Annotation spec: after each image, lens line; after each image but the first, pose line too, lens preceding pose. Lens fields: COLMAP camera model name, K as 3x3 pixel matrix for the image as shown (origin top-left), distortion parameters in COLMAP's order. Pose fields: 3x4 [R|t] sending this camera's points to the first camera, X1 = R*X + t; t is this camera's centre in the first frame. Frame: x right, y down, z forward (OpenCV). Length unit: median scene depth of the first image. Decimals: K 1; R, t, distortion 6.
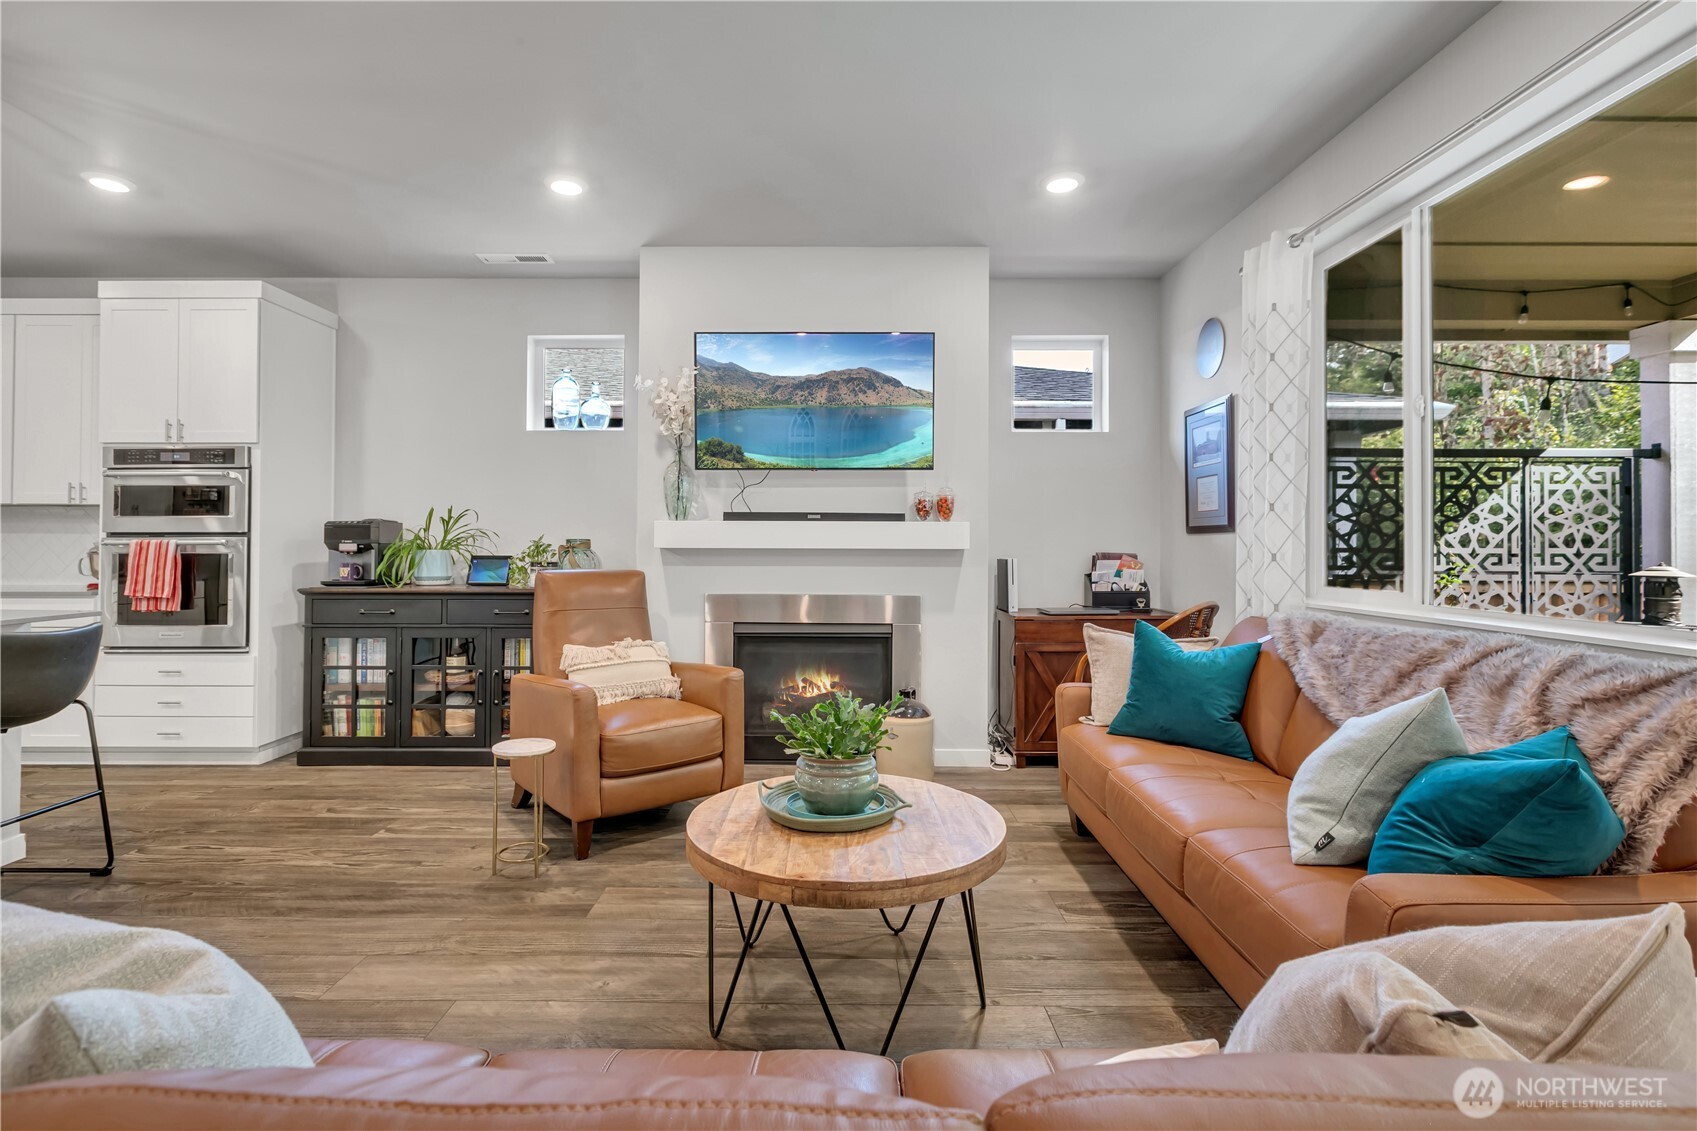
lens RADIAL K [[791.7, 0, 837.5], [0, 791.7, 542.0], [0, 0, 1]] dist [-0.001643, -0.000193]
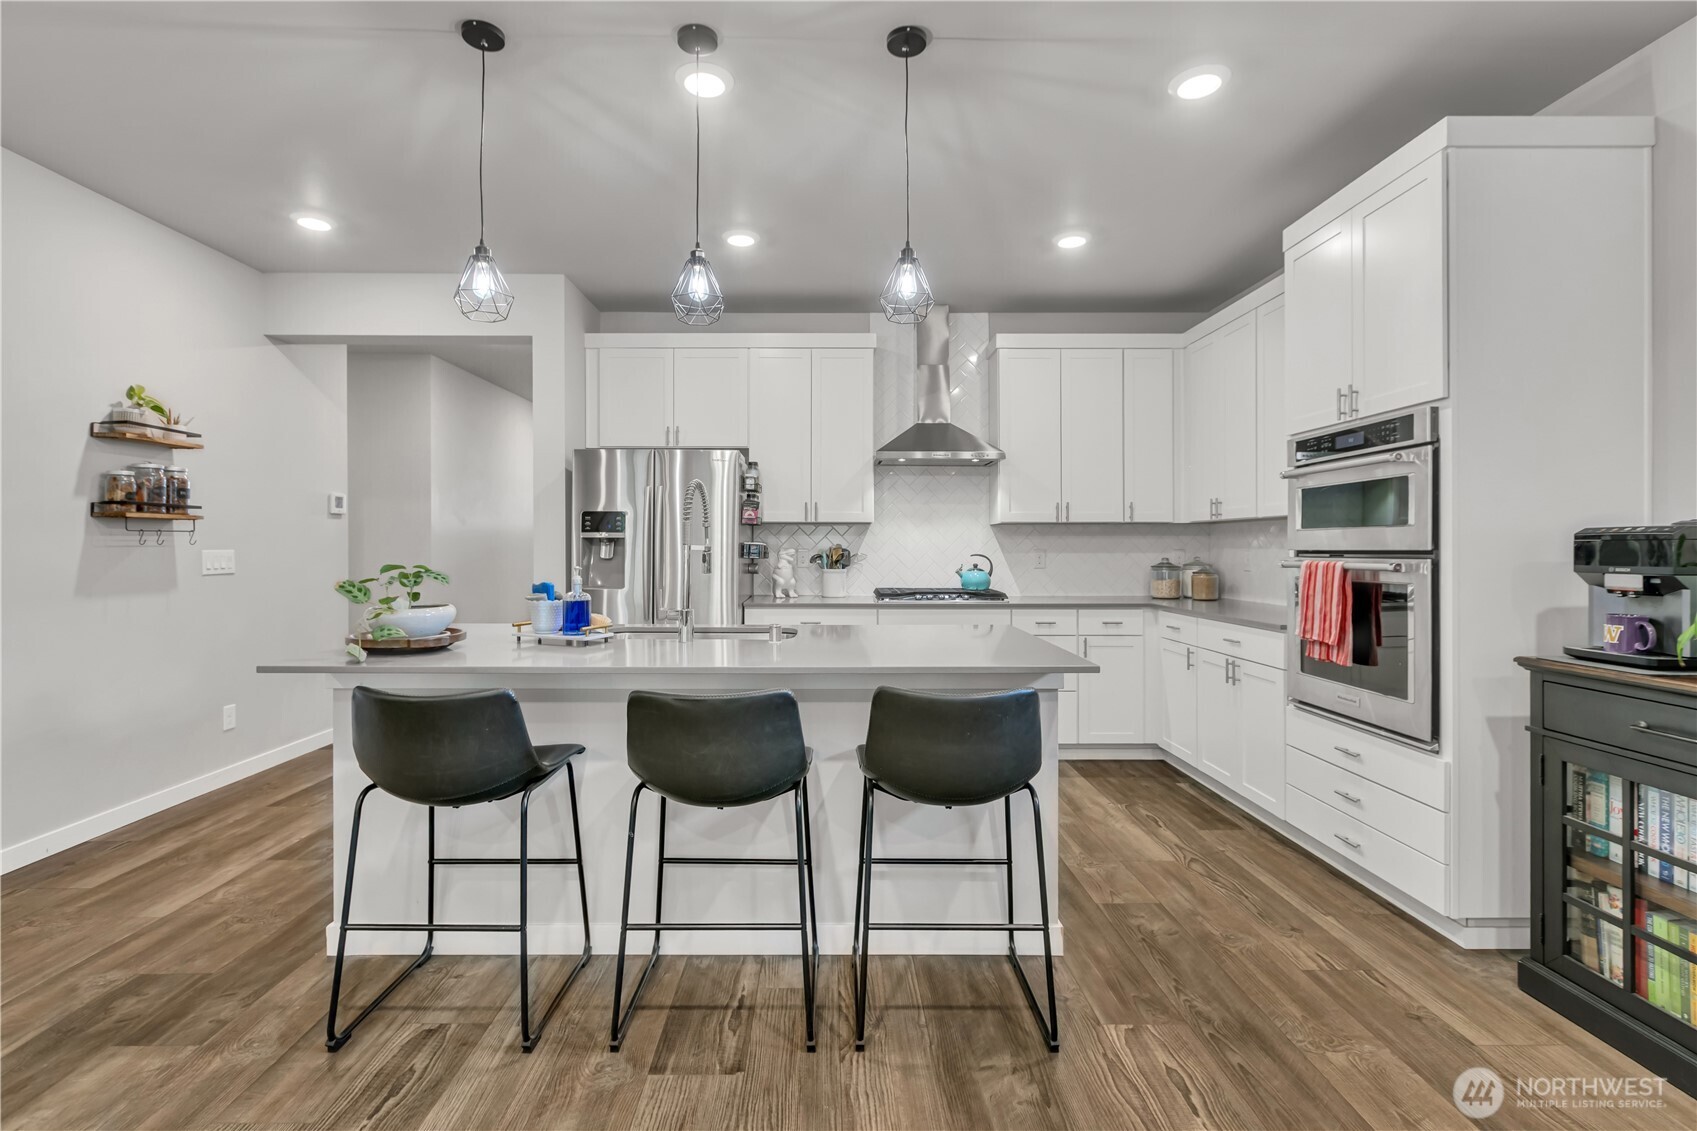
lens RADIAL K [[792.0, 0, 831.7], [0, 792.0, 547.5], [0, 0, 1]] dist [0.003053, -0.000157]
pose [[0.008779, 0.000629, -0.999961, -0.147206], [0.005830, 0.999983, 0.000680, -0.017602], [0.999944, -0.005835, 0.008775, 0.530117]]
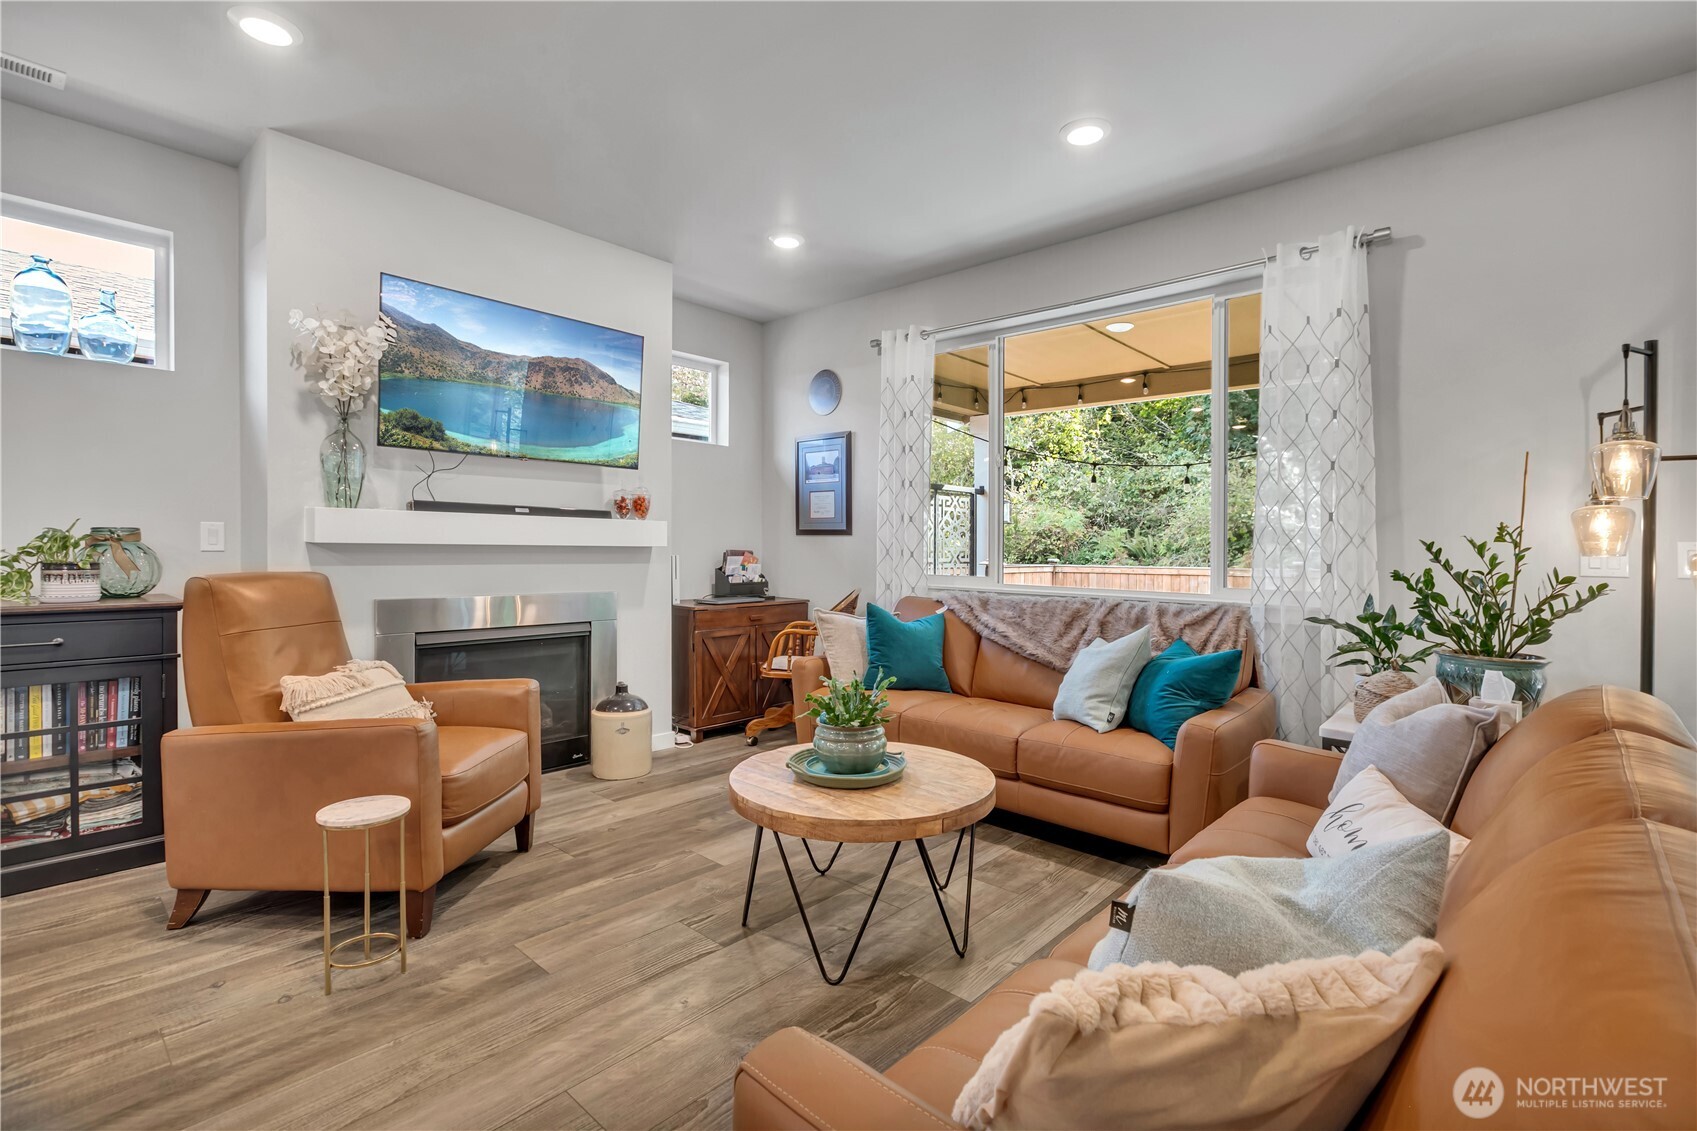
lens RADIAL K [[769.5, 0, 856.2], [0, 769.5, 553.0], [0, 0, 1]] dist [0.000816, -0.000460]
pose [[0.664867, -0.000520, 0.746961, -0.426511], [-0.016667, 0.999740, 0.015531, -0.002628], [-0.746776, -0.022775, 0.664686, 0.117128]]
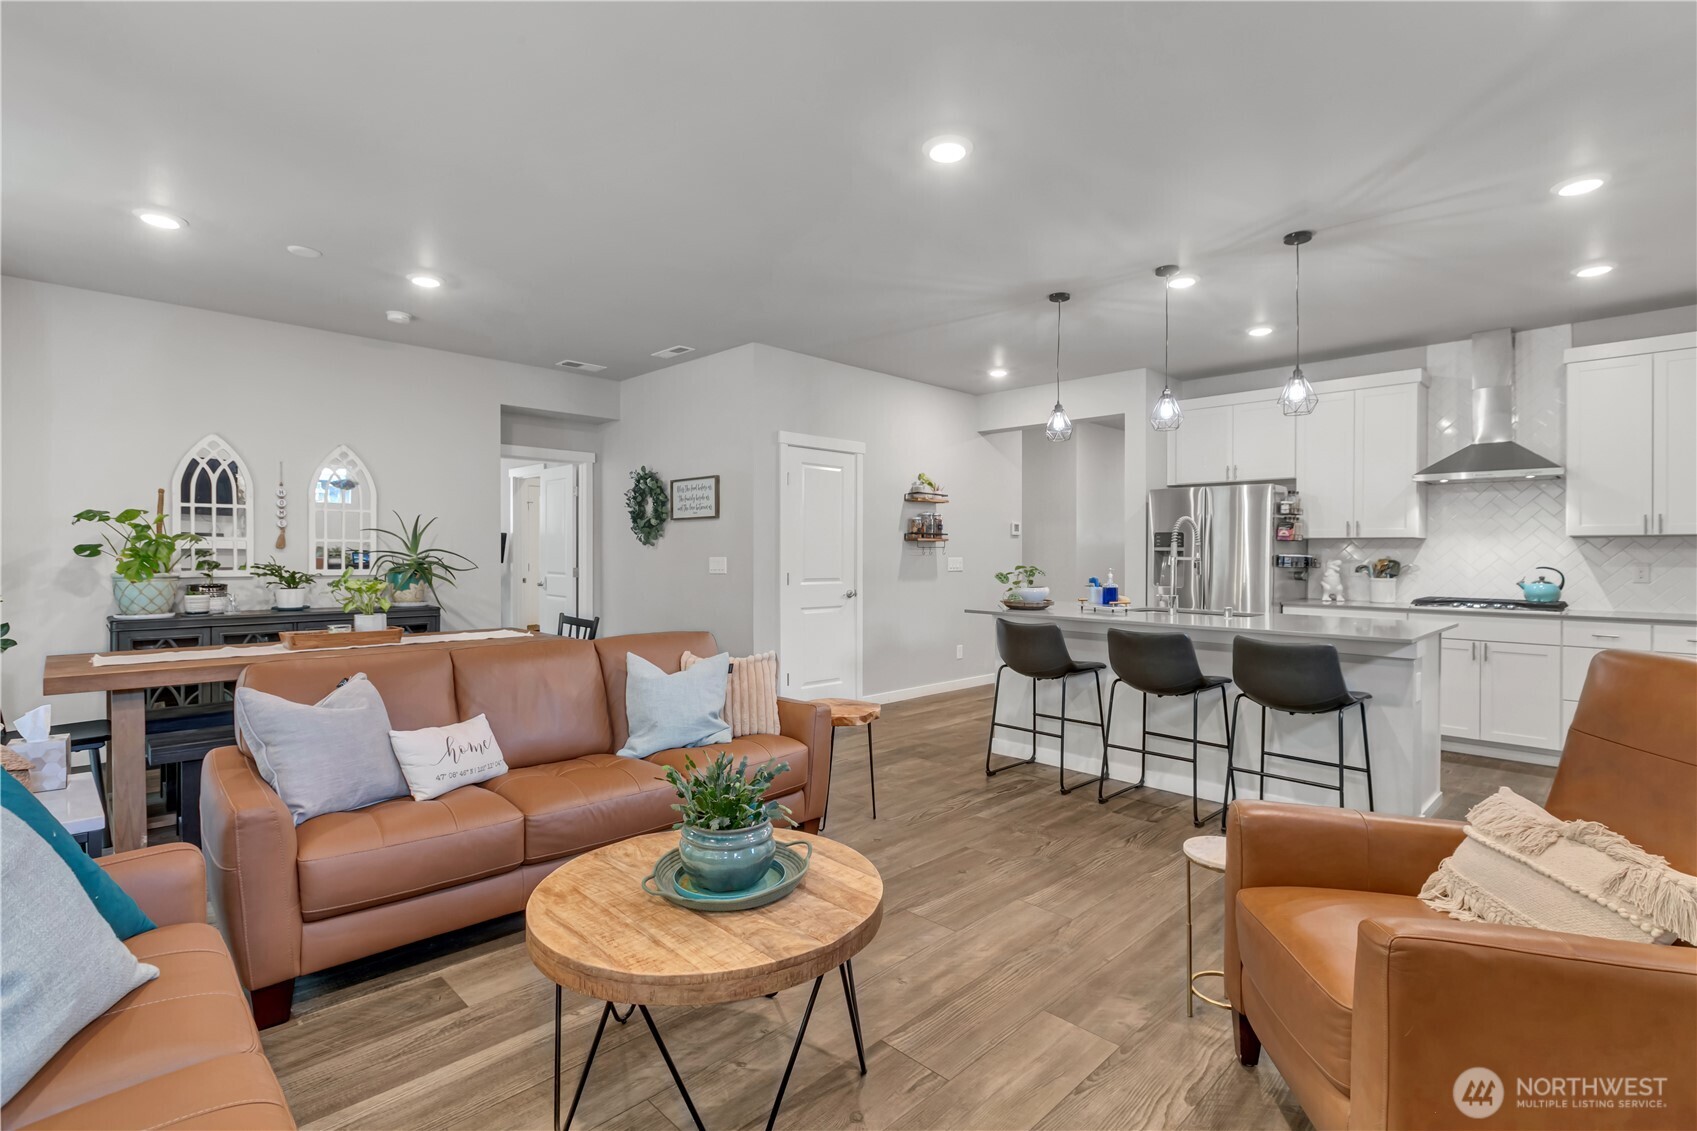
lens RADIAL K [[795.9, 0, 859.2], [0, 795.9, 560.1], [0, 0, 1]] dist [0.001512, 0.000447]
pose [[-0.702711, 0.000648, -0.711475, 0.270018], [-0.001798, 0.999995, 0.002687, -0.017367], [0.711473, 0.003168, -0.702707, 0.868859]]
